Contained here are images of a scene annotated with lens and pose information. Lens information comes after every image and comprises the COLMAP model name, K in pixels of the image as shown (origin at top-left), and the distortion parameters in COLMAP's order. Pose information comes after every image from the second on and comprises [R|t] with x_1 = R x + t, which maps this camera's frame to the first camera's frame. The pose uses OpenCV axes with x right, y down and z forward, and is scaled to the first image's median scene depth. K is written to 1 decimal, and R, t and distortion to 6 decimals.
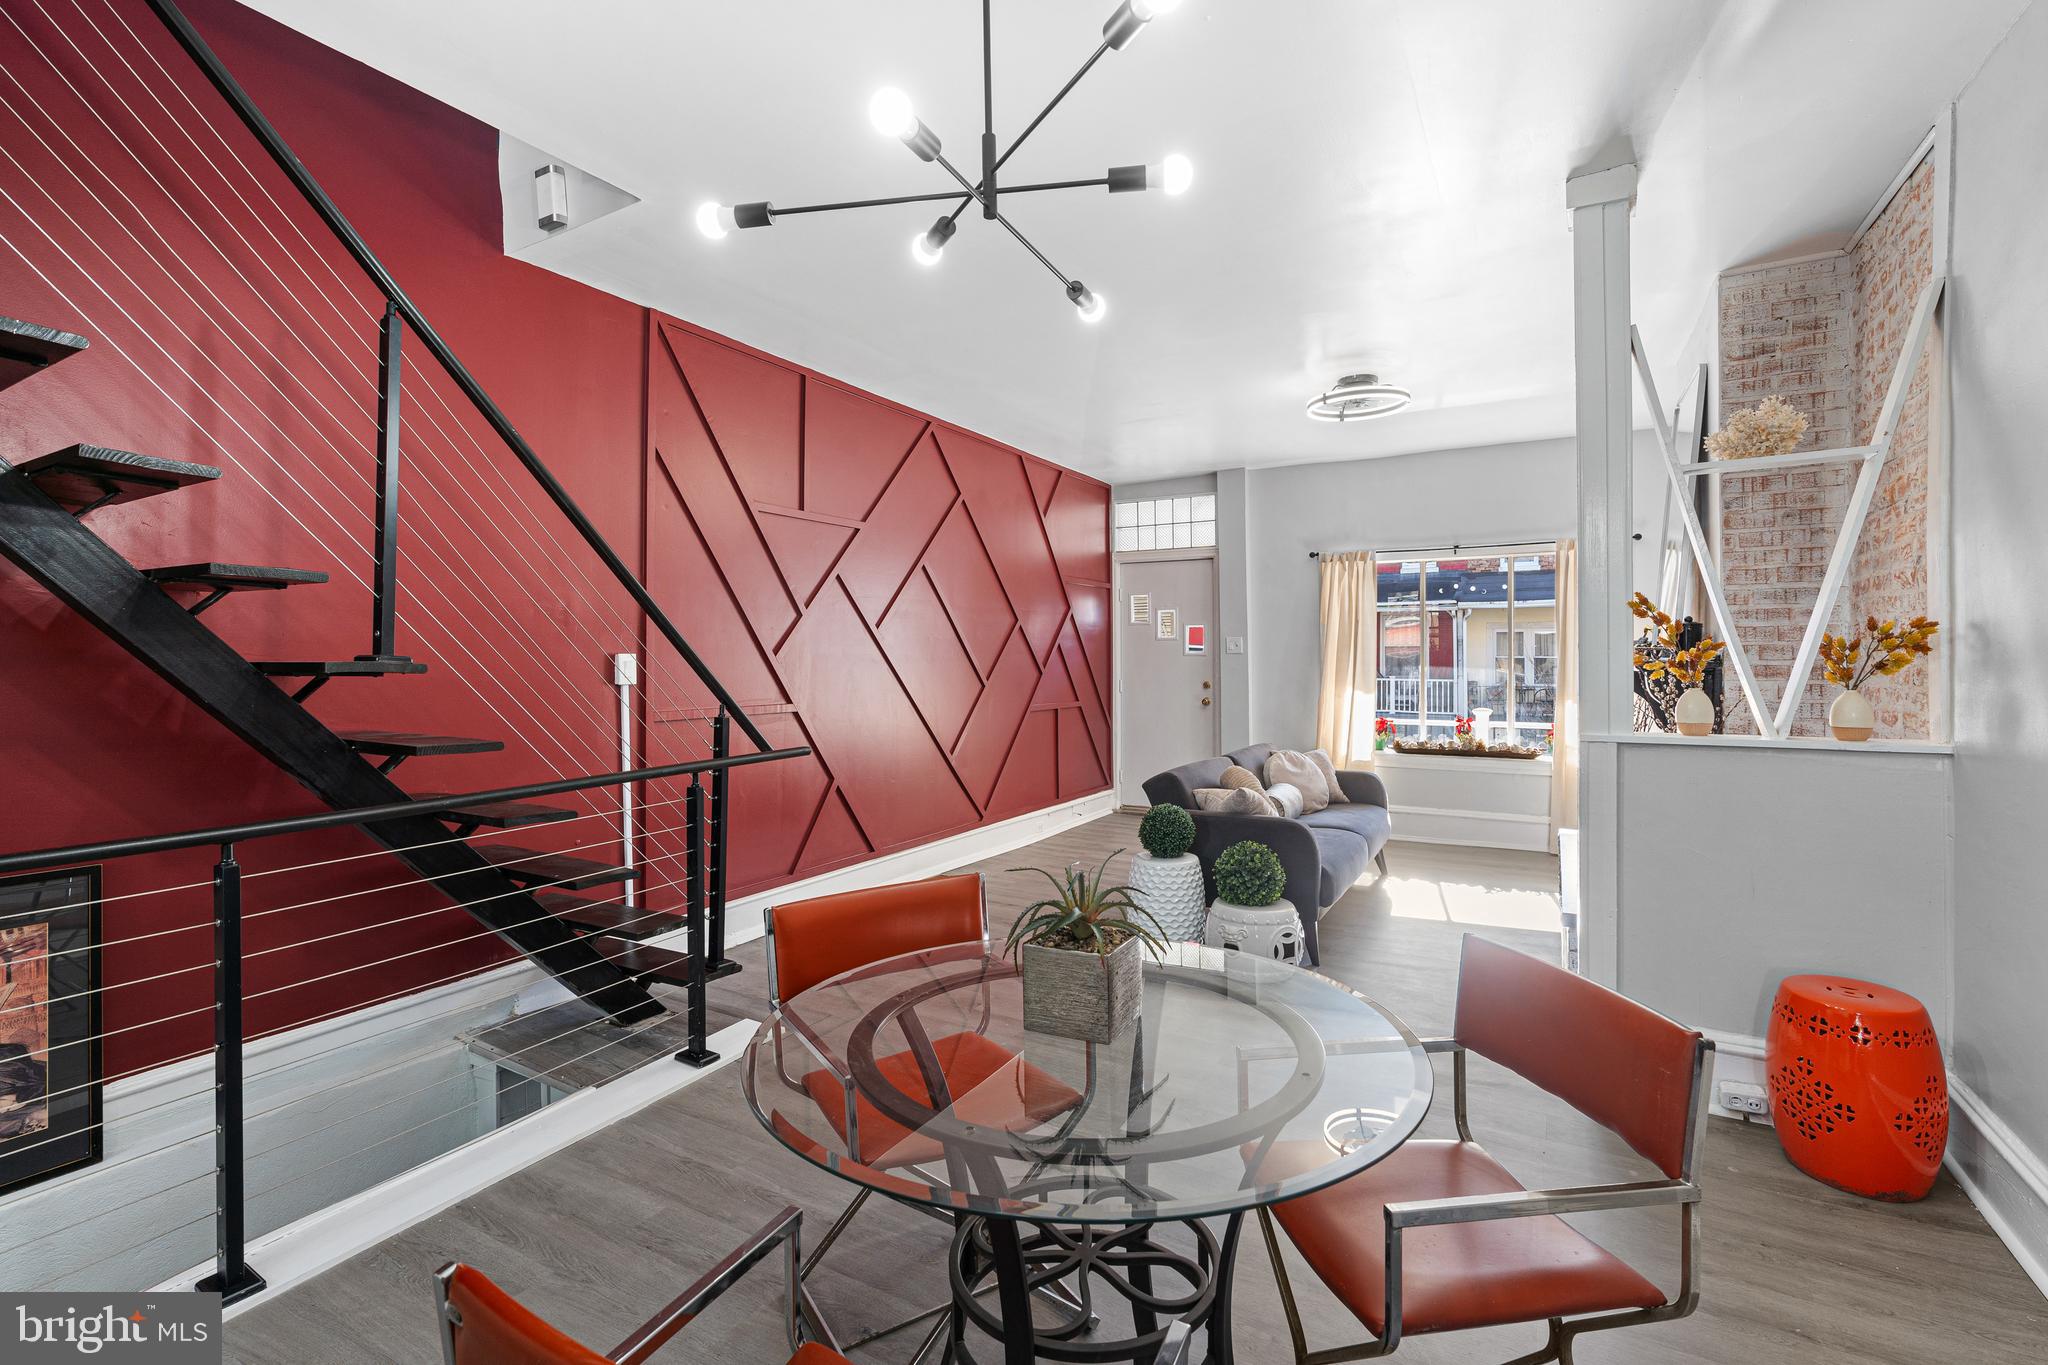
lens RADIAL K [[925.3, 0, 1024.0], [0, 925.3, 636.5], [0, 0, 1]] dist [-0.024879, 0.000351]
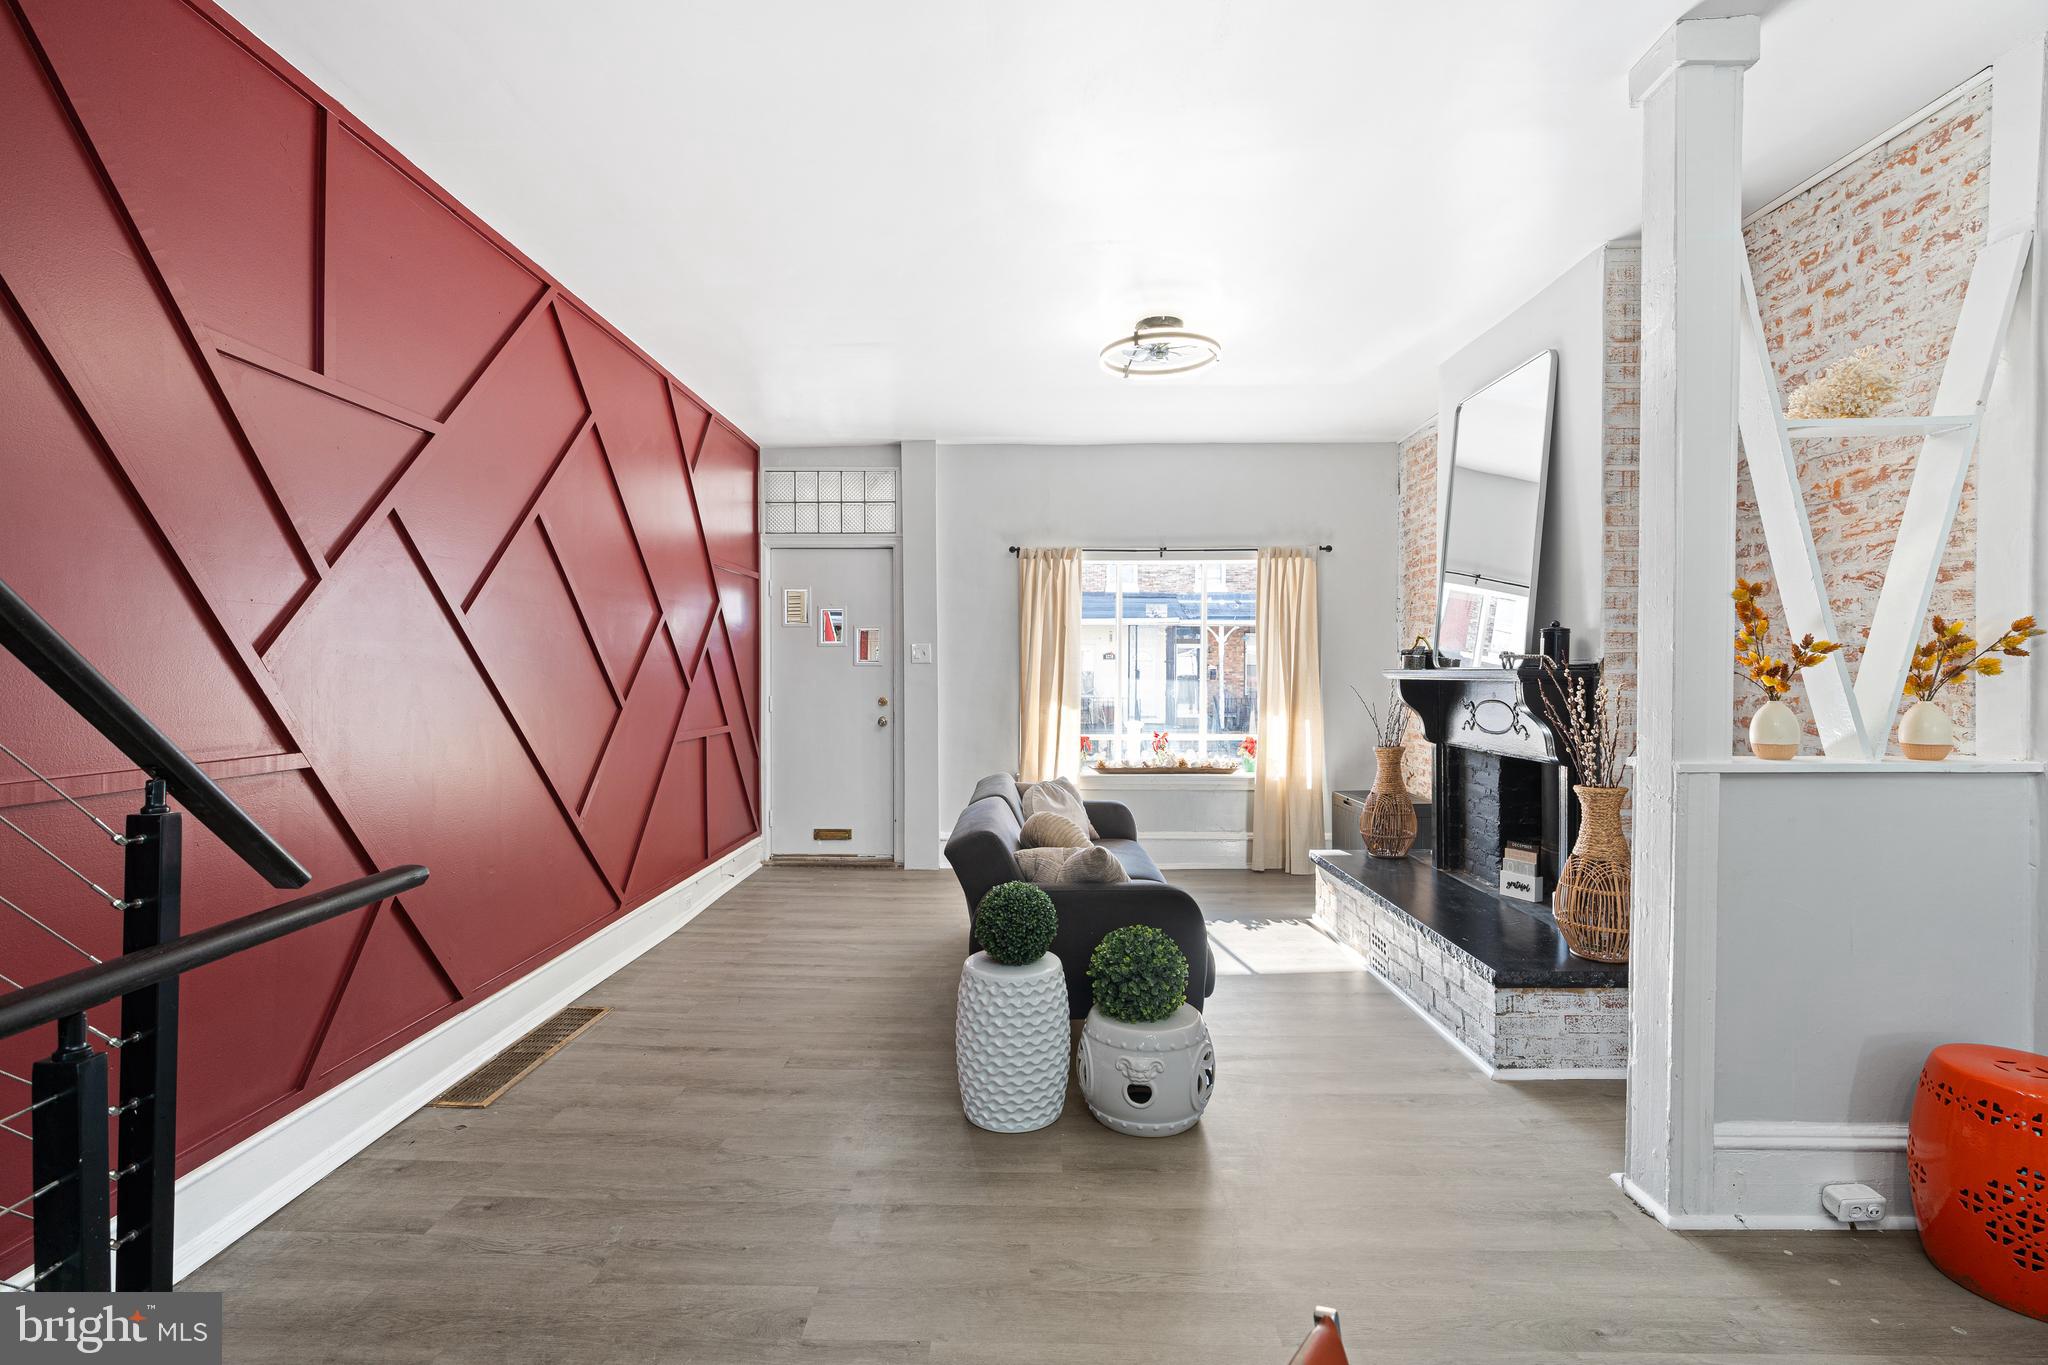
lens RADIAL K [[916.3, 0, 1024.5], [0, 916.3, 671.1], [0, 0, 1]] dist [-0.014159, 0.001933]
pose [[0.876054, 0.001603, 0.482210, -0.127493], [-0.012322, 0.999742, 0.019063, 0.012476], [-0.482055, -0.022641, 0.875848, 0.334450]]
